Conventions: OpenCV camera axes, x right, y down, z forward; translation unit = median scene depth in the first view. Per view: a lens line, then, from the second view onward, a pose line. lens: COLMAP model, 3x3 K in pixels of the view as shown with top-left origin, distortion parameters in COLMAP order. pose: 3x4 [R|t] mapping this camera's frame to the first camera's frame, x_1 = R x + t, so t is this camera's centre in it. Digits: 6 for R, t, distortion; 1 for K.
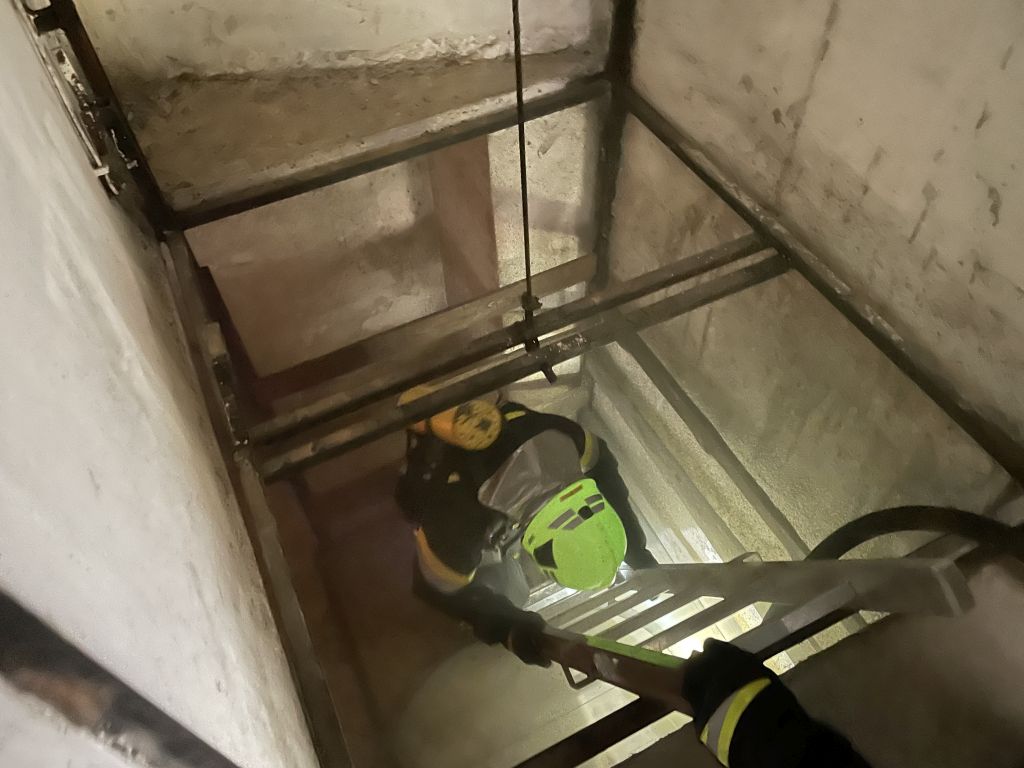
lens RADIAL K [[784.4, 0, 499.2], [0, 784.4, 376.2], [0, 0, 1]] dist [0.079167, -0.092808]
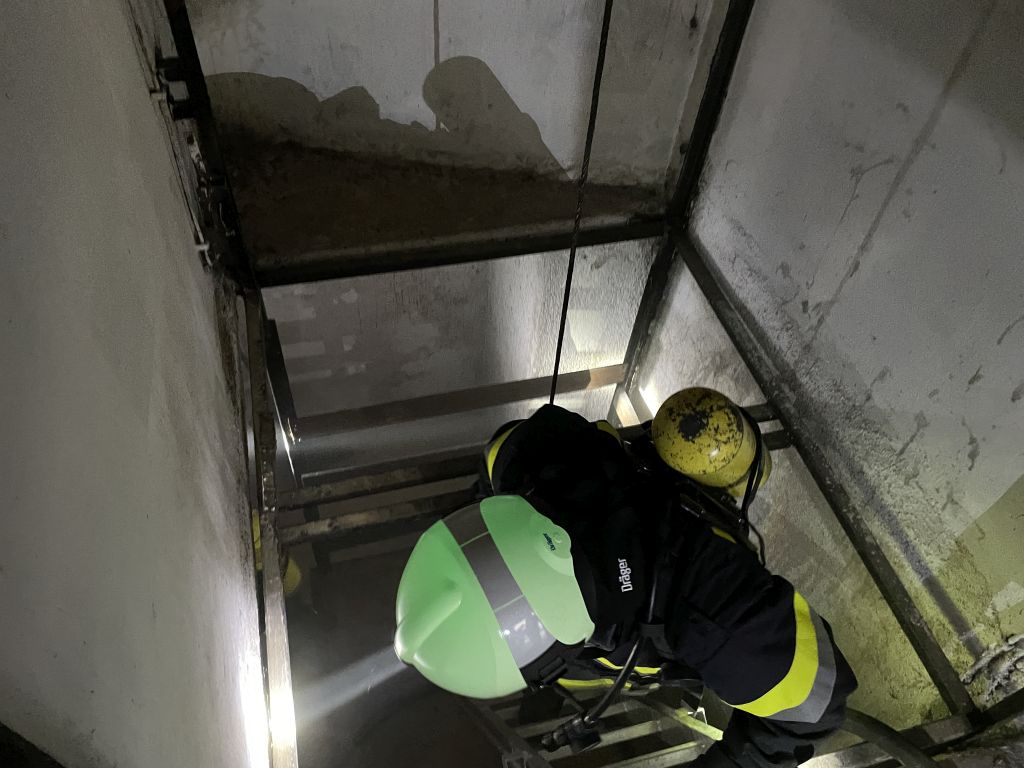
lens RADIAL K [[784.4, 0, 499.2], [0, 784.4, 376.2], [0, 0, 1]] dist [0.079167, -0.092808]
pose [[0.977380, 0.207075, -0.042990, 0.003813], [-0.207604, 0.978179, -0.008178, -0.115541], [0.040359, 0.016918, 0.999042, -0.087947]]
